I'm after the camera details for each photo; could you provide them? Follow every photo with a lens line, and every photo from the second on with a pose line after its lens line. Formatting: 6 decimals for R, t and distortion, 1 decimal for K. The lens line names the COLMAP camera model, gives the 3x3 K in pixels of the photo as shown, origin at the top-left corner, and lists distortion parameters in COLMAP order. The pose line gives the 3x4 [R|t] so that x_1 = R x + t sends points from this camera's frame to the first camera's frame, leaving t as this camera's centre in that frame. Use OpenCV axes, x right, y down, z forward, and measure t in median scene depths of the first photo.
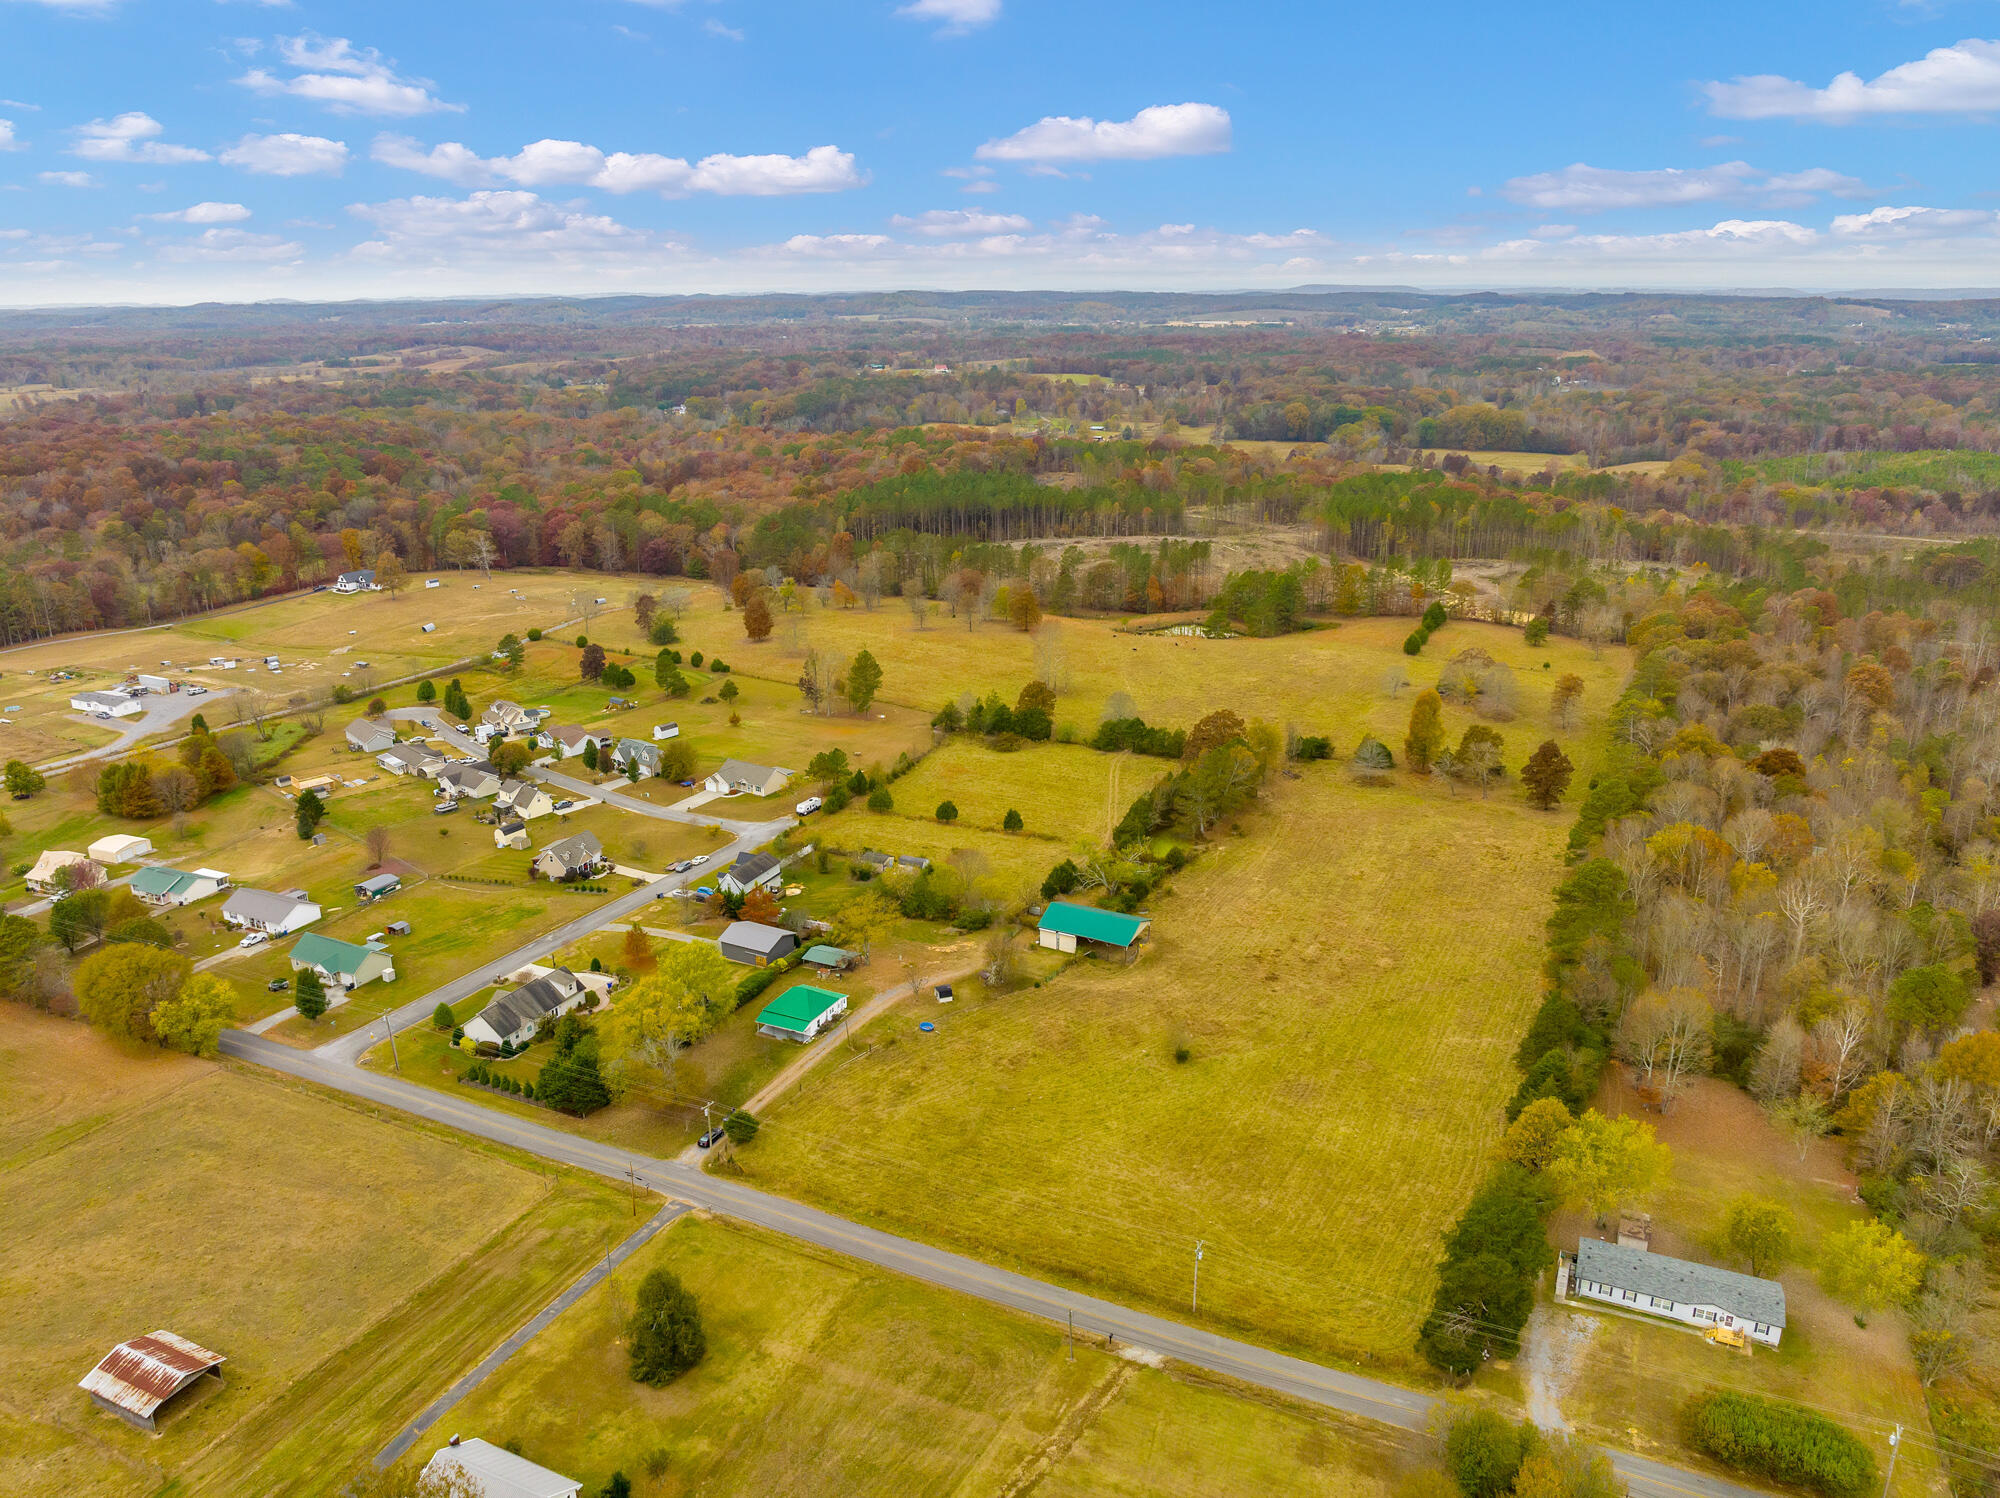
lens RADIAL K [[1413.5, 0, 999.2], [0, 1413.5, 759.7], [0, 0, 1]] dist [-0.038211, 0.004028]
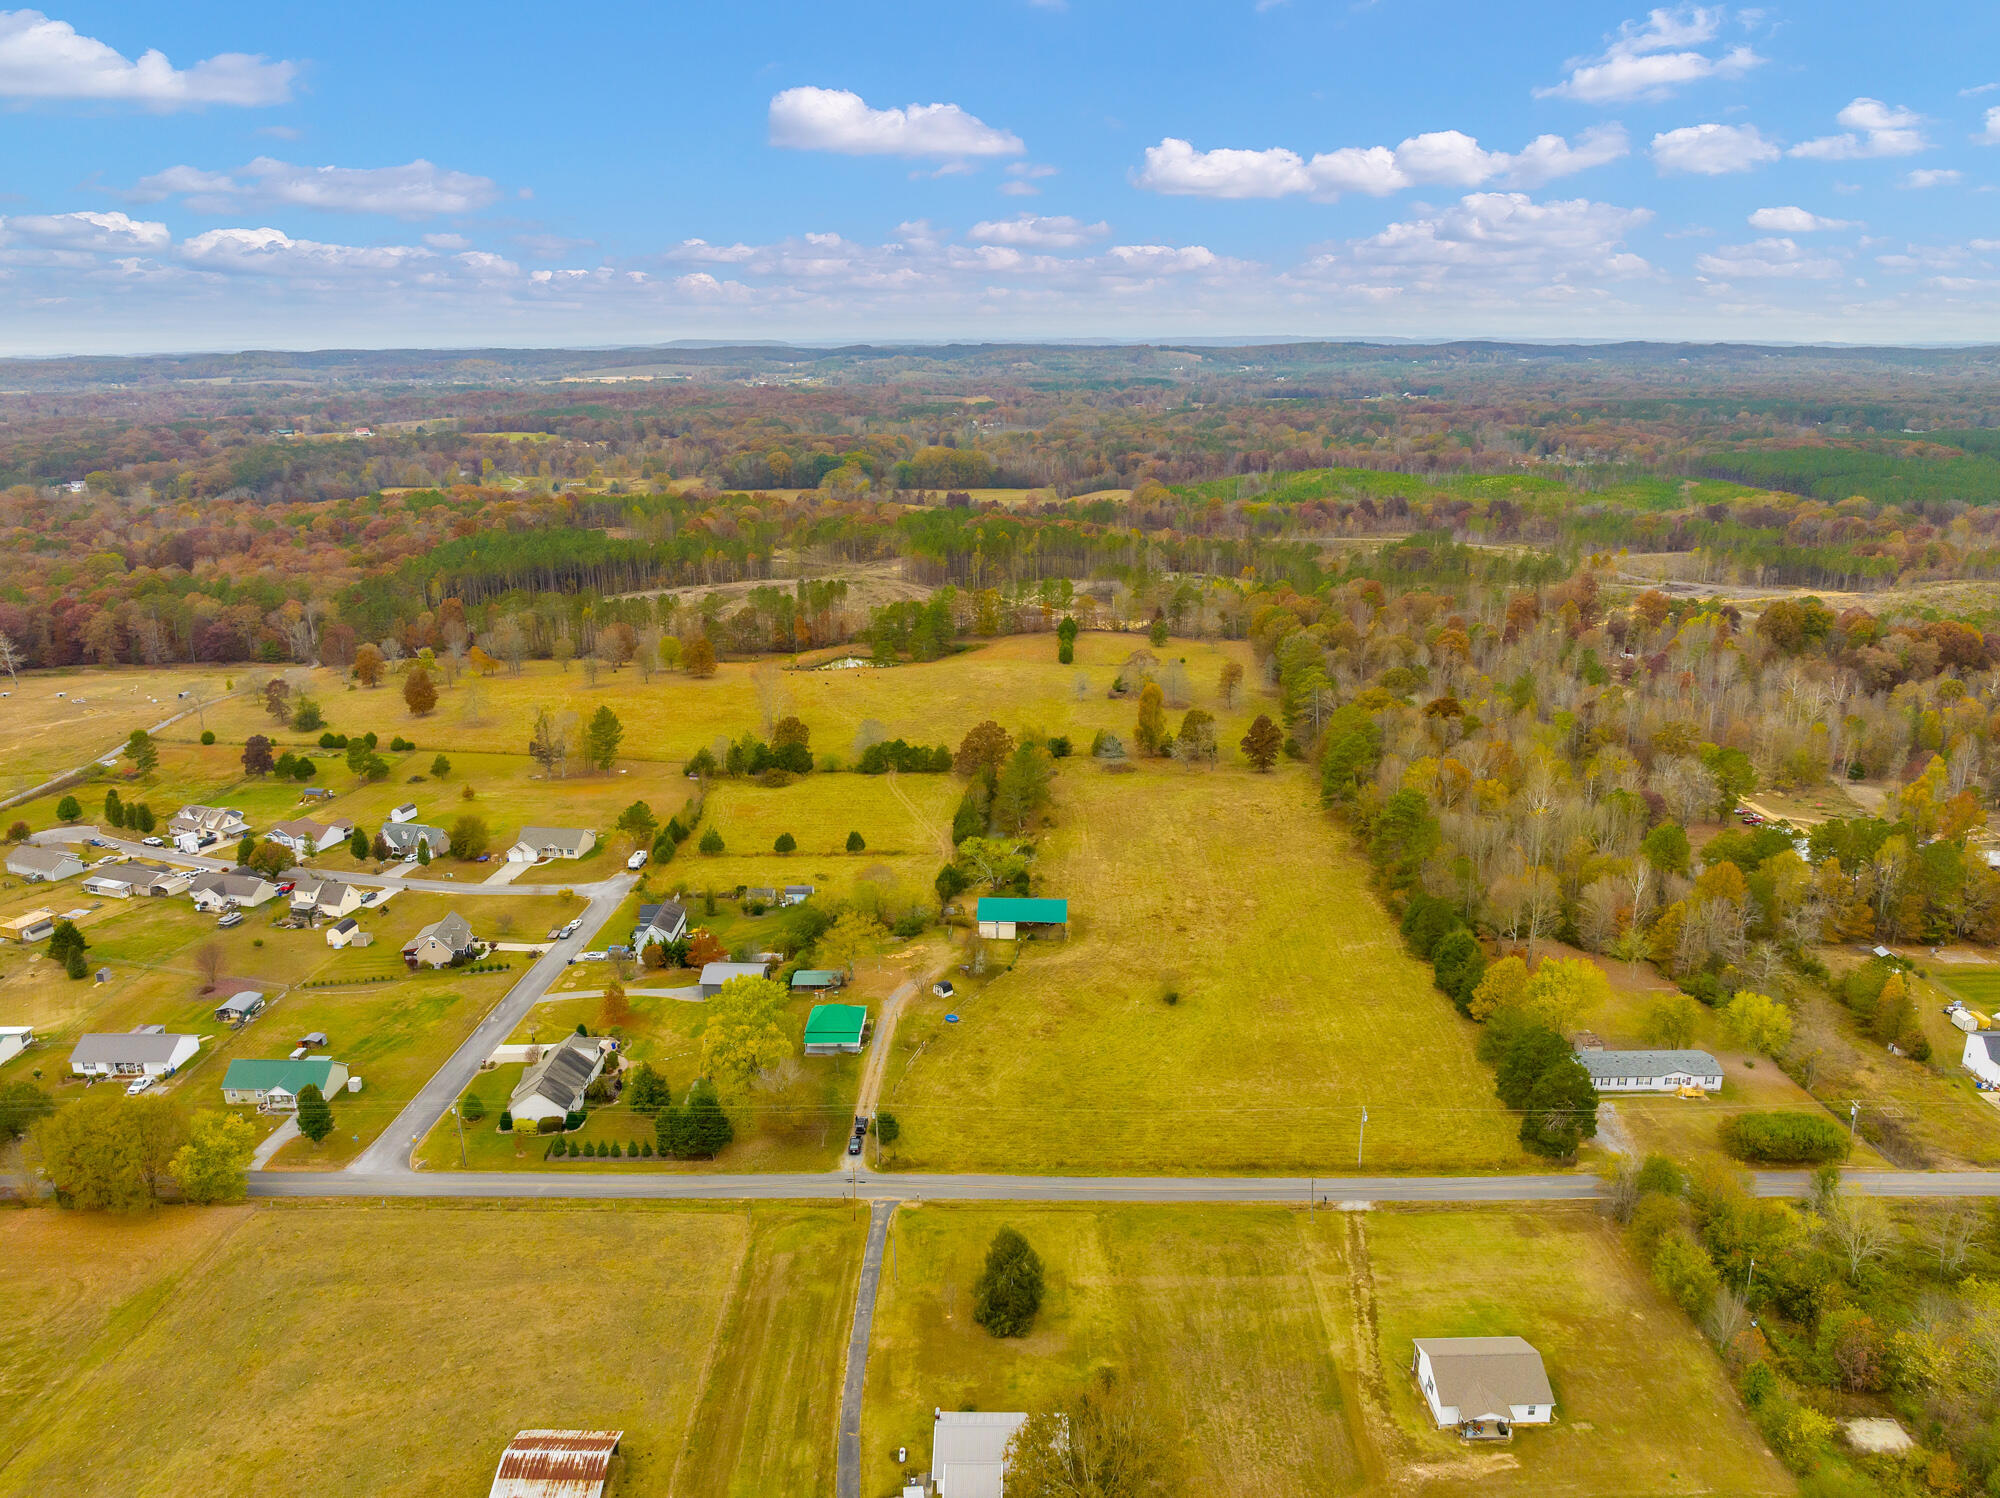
lens RADIAL K [[1413.5, 0, 999.2], [0, 1413.5, 759.7], [0, 0, 1]] dist [-0.038211, 0.004028]
pose [[0.910620, -0.117934, 0.396060, -0.285593], [0.132075, 0.991203, -0.008517, 0.005196], [-0.391571, 0.060065, 0.918185, -0.009433]]
